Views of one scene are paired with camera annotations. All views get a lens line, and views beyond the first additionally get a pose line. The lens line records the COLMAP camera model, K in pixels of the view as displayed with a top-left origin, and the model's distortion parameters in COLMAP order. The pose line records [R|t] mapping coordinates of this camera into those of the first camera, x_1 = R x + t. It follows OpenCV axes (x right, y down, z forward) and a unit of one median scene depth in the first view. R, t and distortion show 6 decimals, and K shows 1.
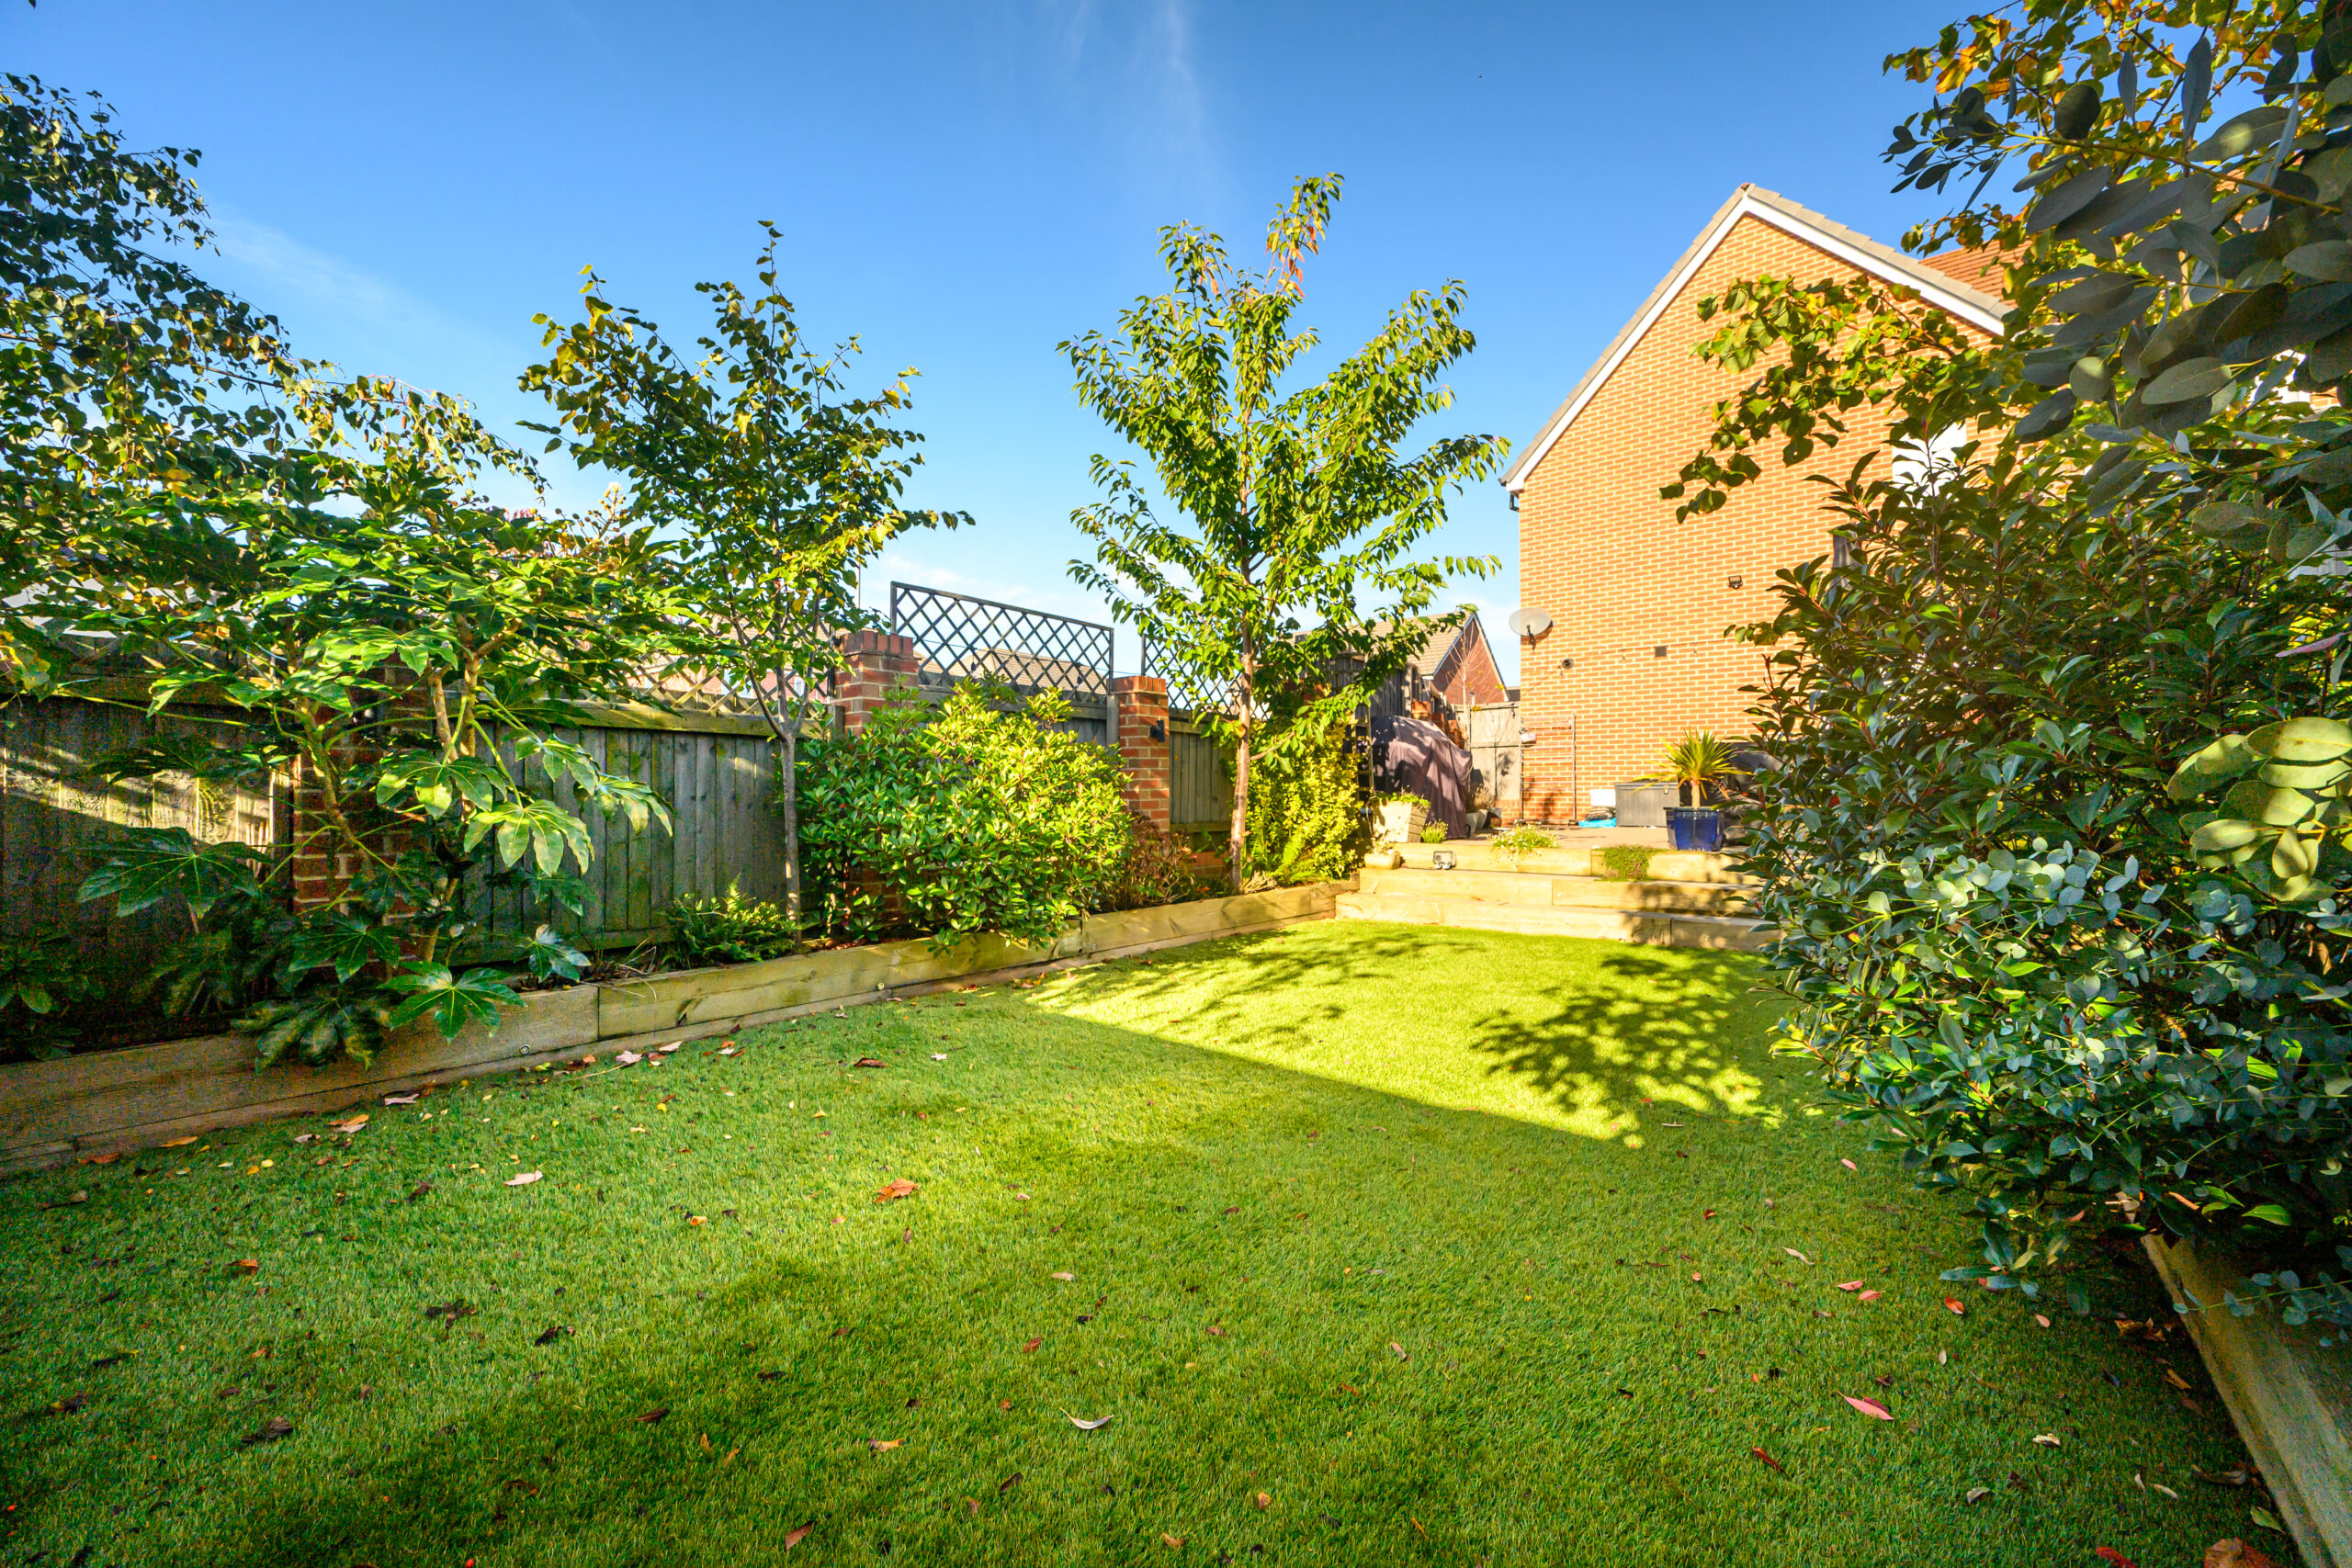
lens RADIAL K [[913.7, 0, 1173.3], [0, 913.7, 789.7], [0, 0, 1]] dist [-0.000792, 0.000014]
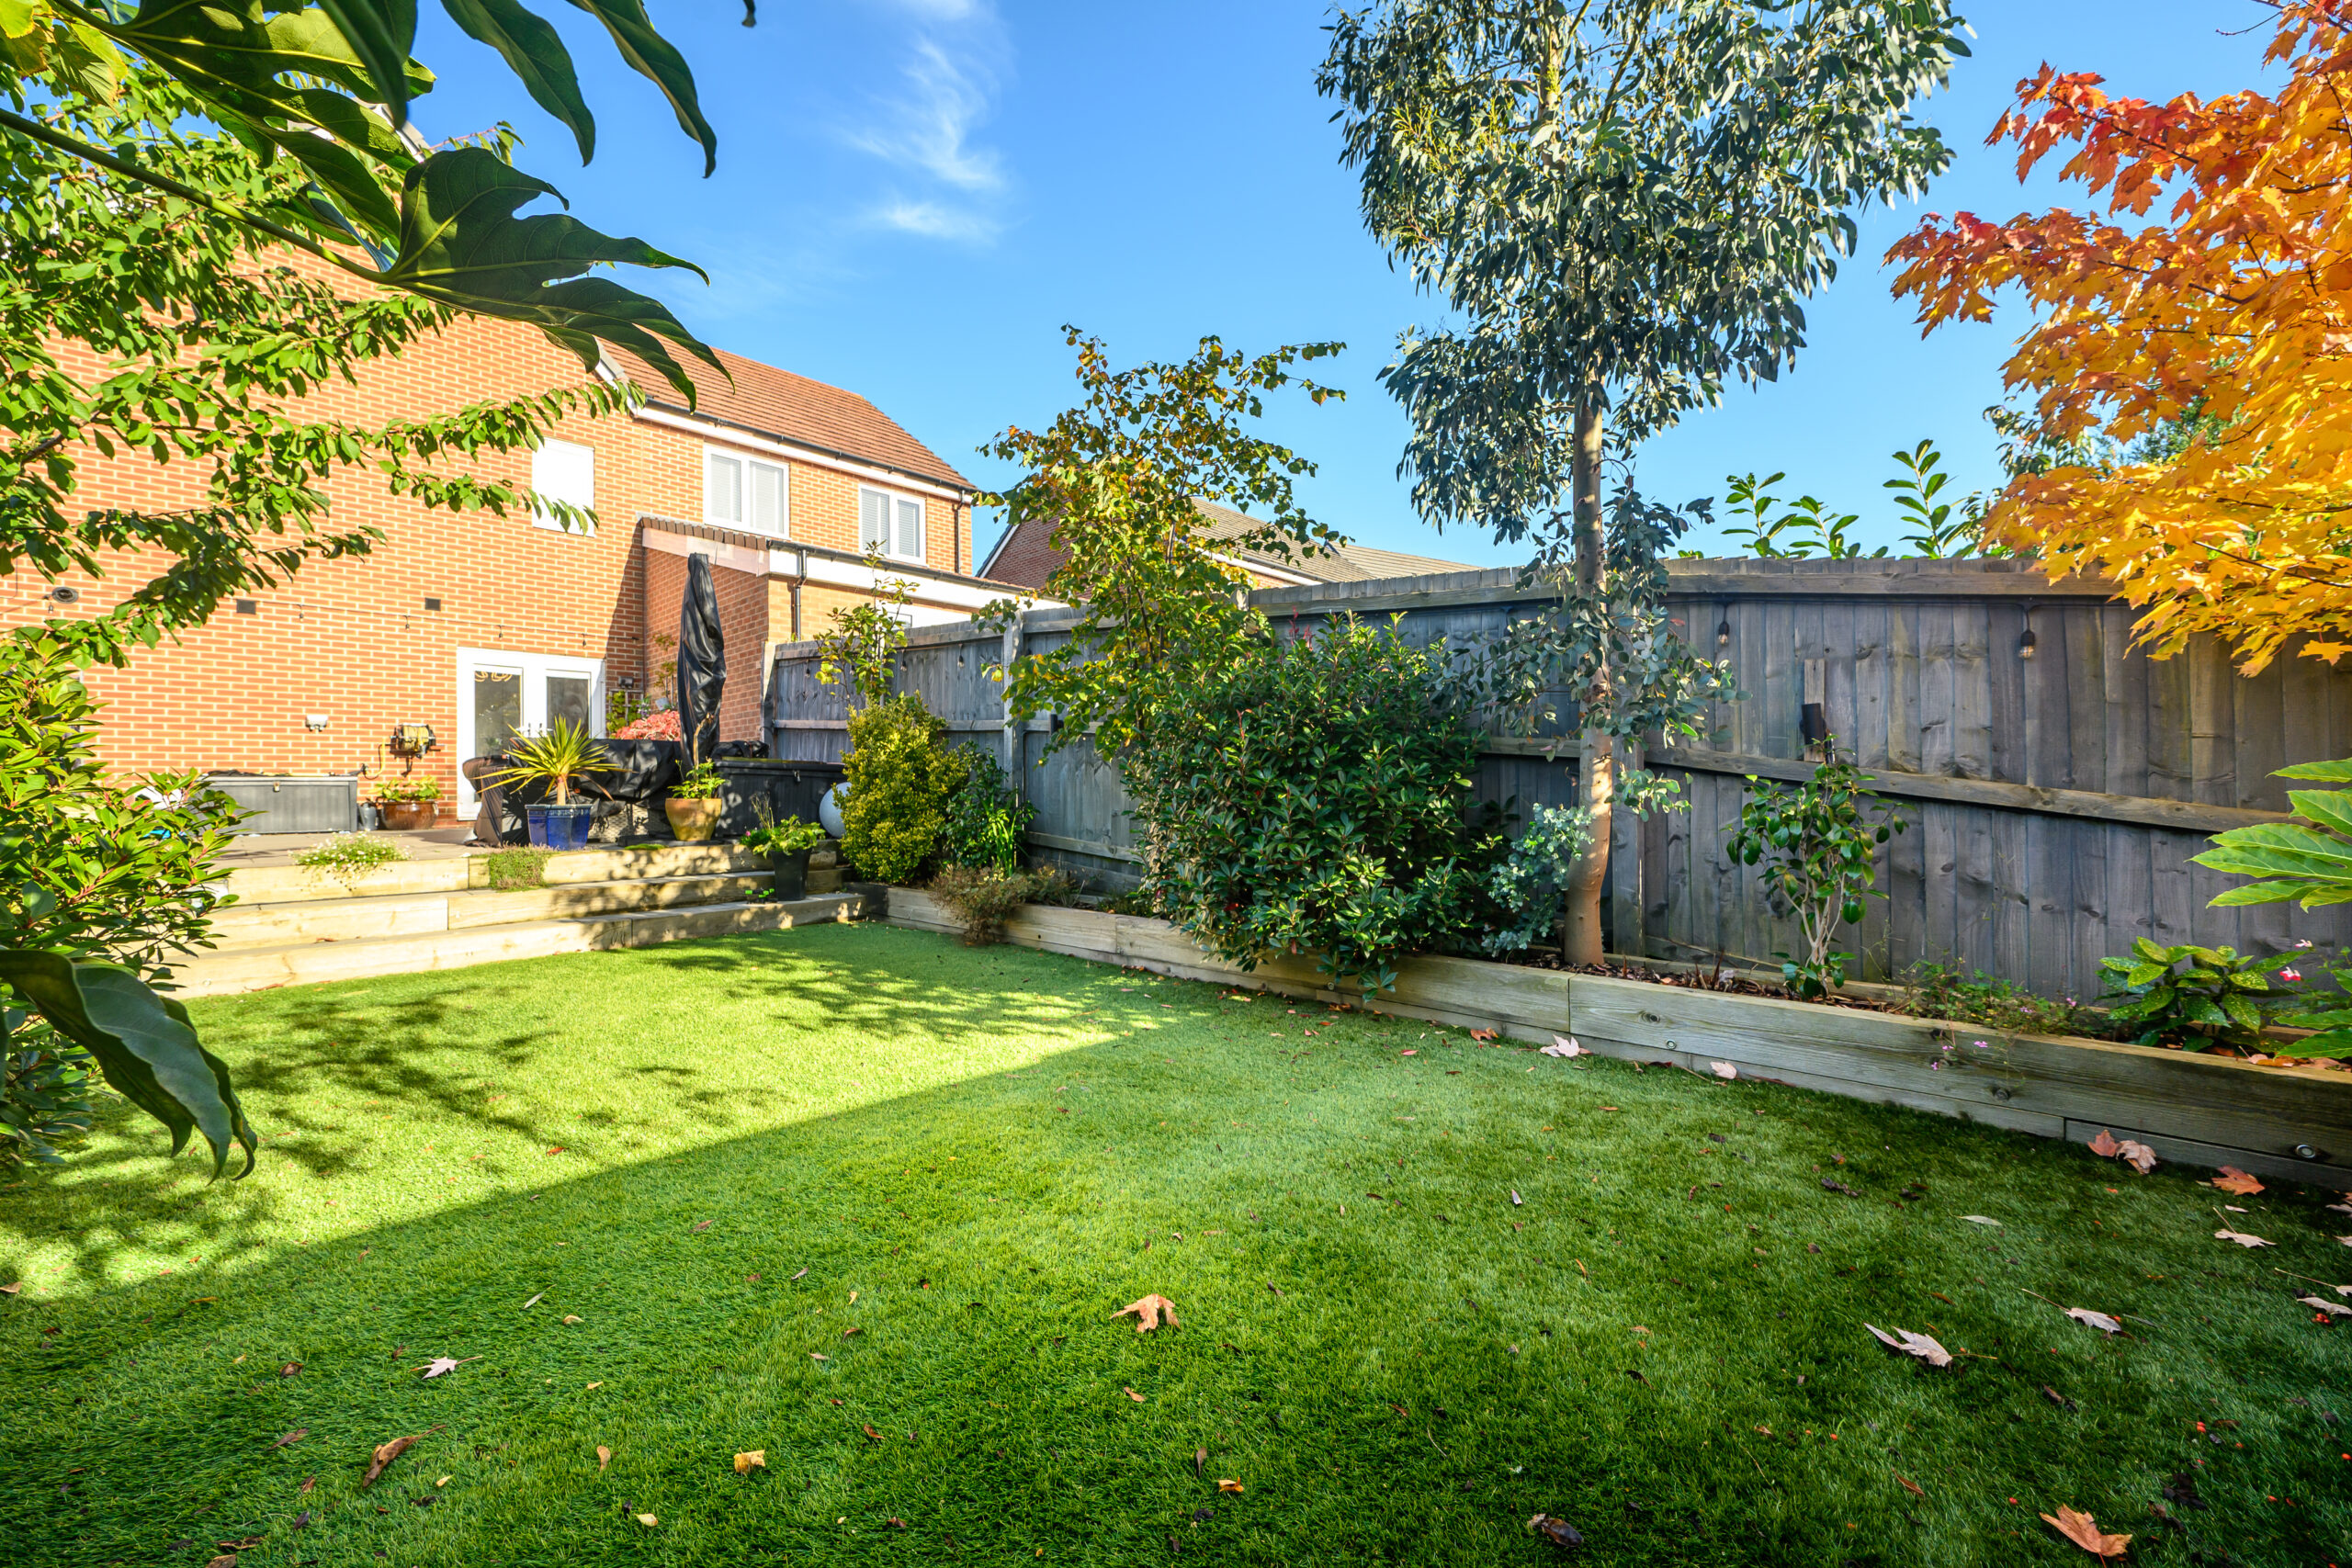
lens RADIAL K [[913.7, 0, 1173.3], [0, 913.7, 789.7], [0, 0, 1]] dist [-0.000792, 0.000014]
pose [[0.084106, -0.005134, 0.996444, -0.754761], [-0.001971, 0.999984, 0.005319, -0.006524], [-0.996455, -0.002411, 0.084095, 0.648256]]
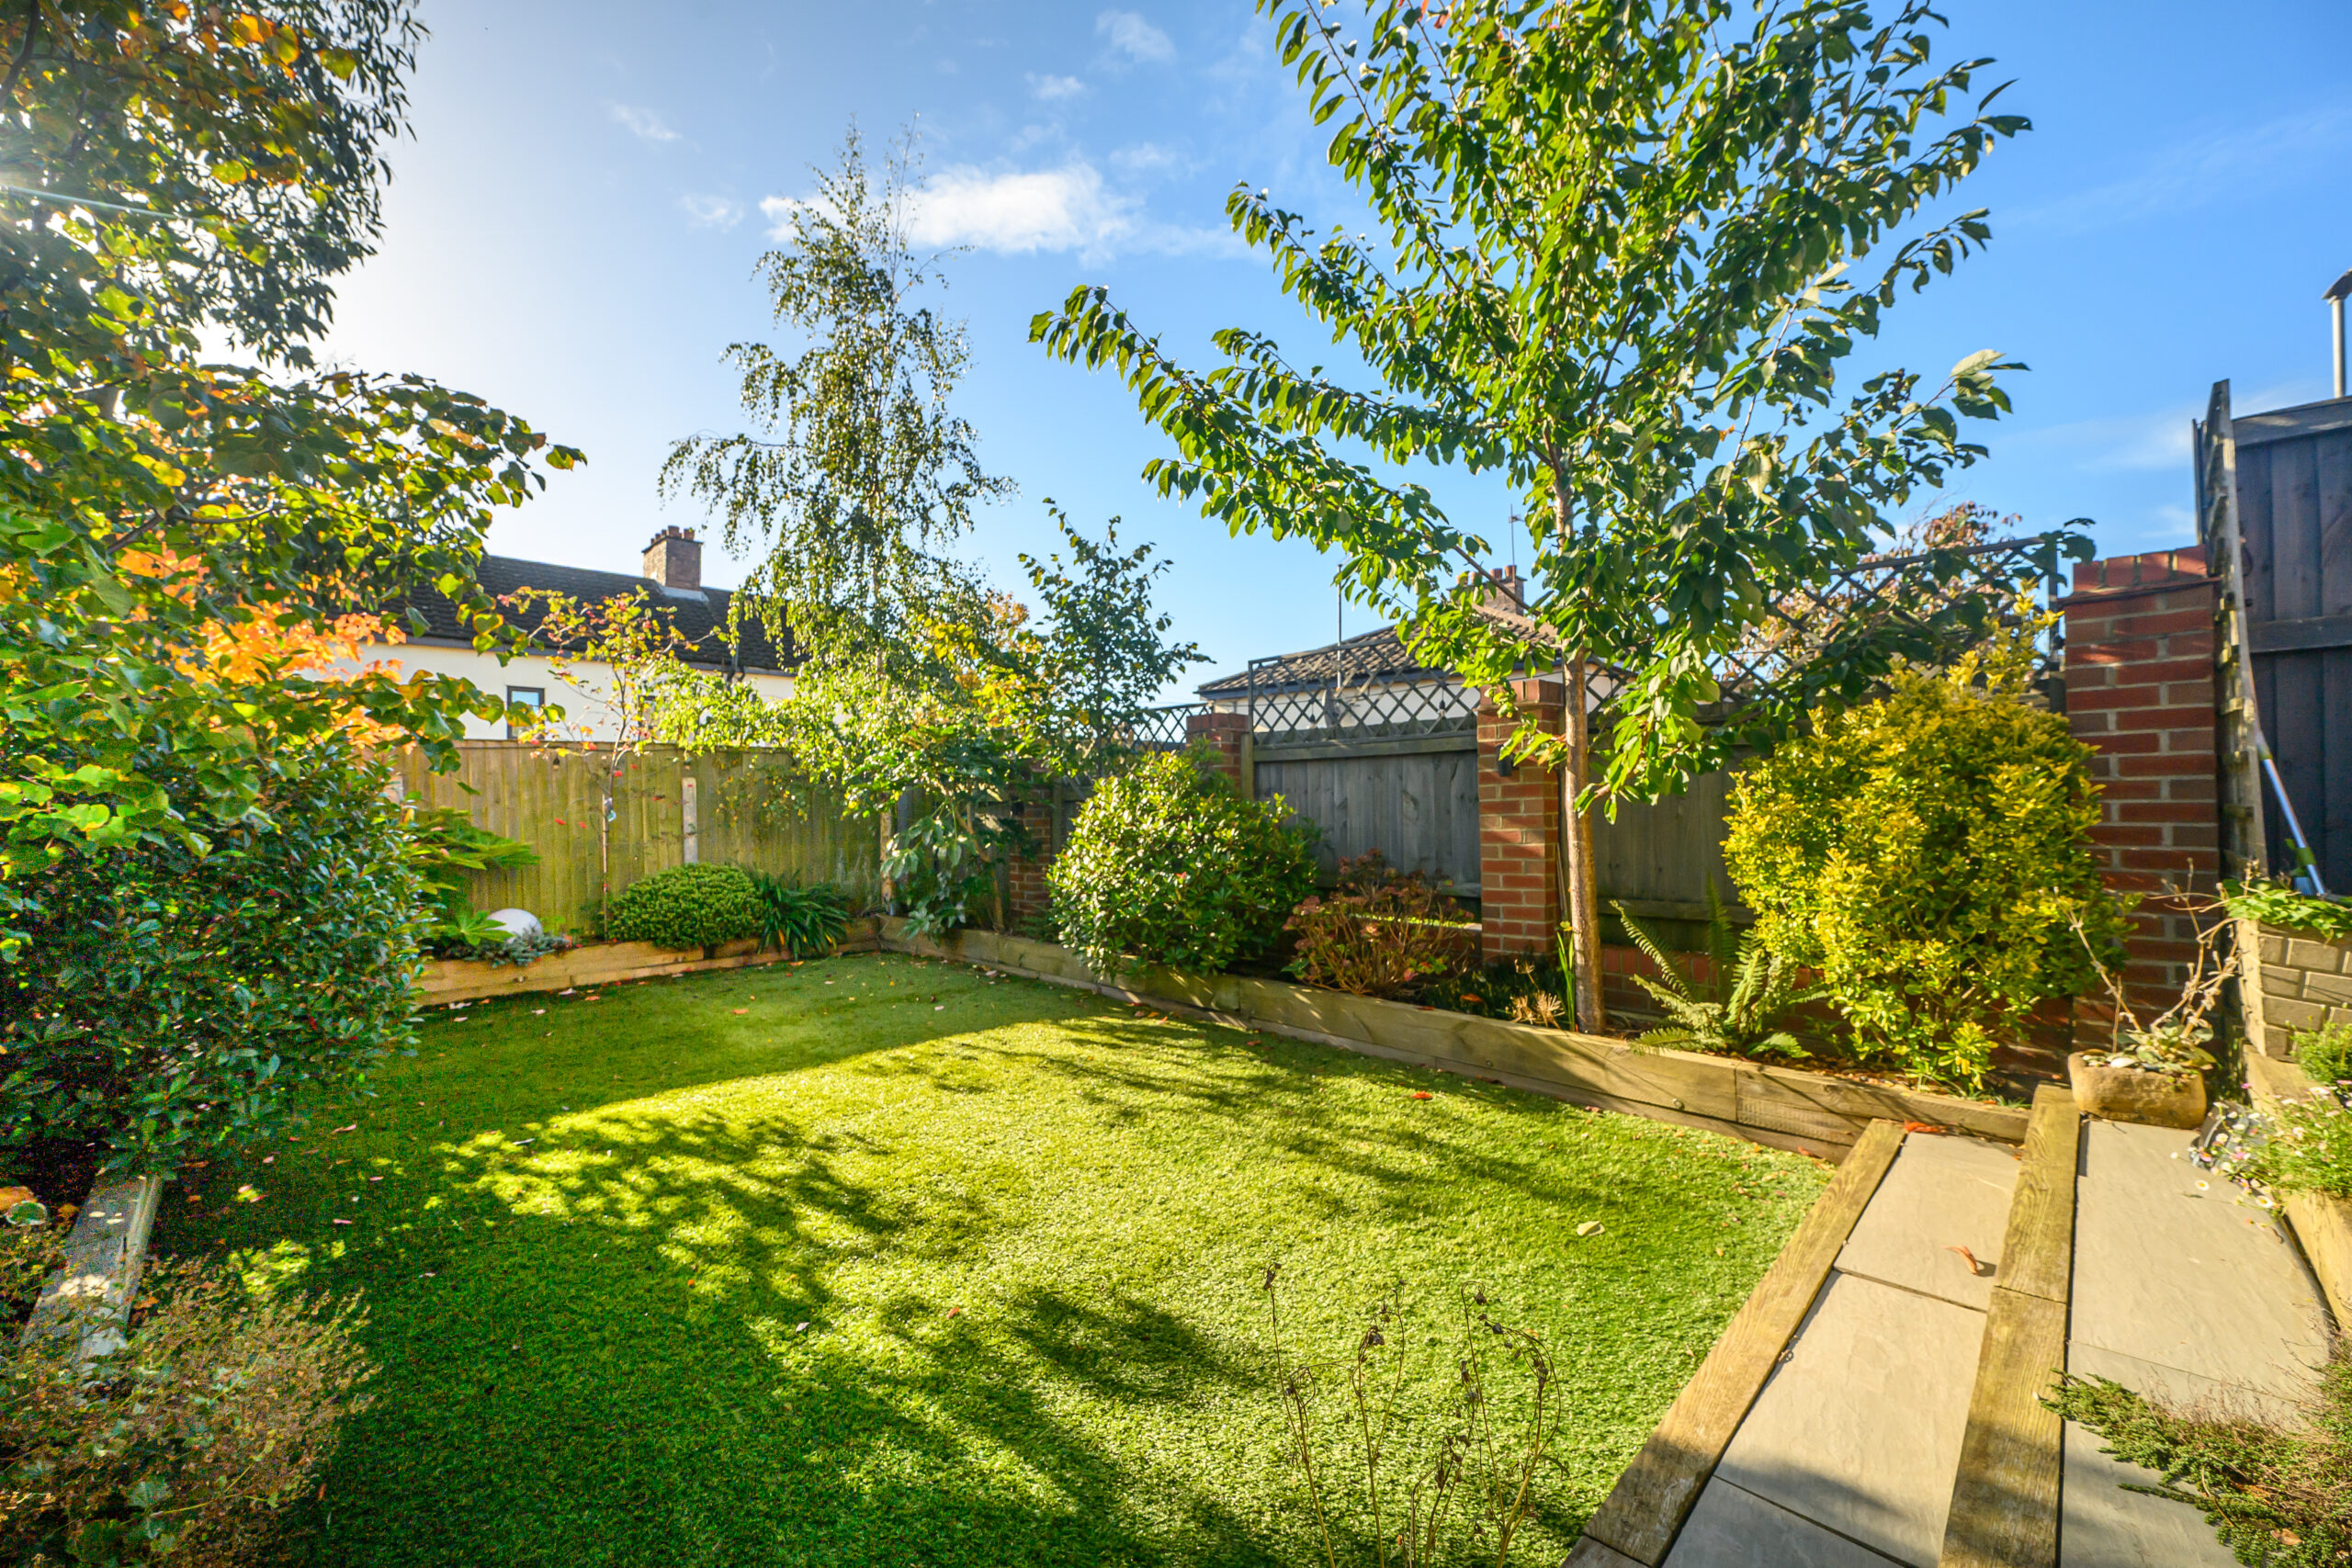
lens RADIAL K [[913.7, 0, 1173.3], [0, 913.7, 789.7], [0, 0, 1]] dist [-0.000792, 0.000014]
pose [[-0.096227, -0.010599, -0.995303, 1.482220], [0.006467, 0.999916, -0.011274, -0.087727], [0.995338, -0.007522, -0.096150, 1.733037]]
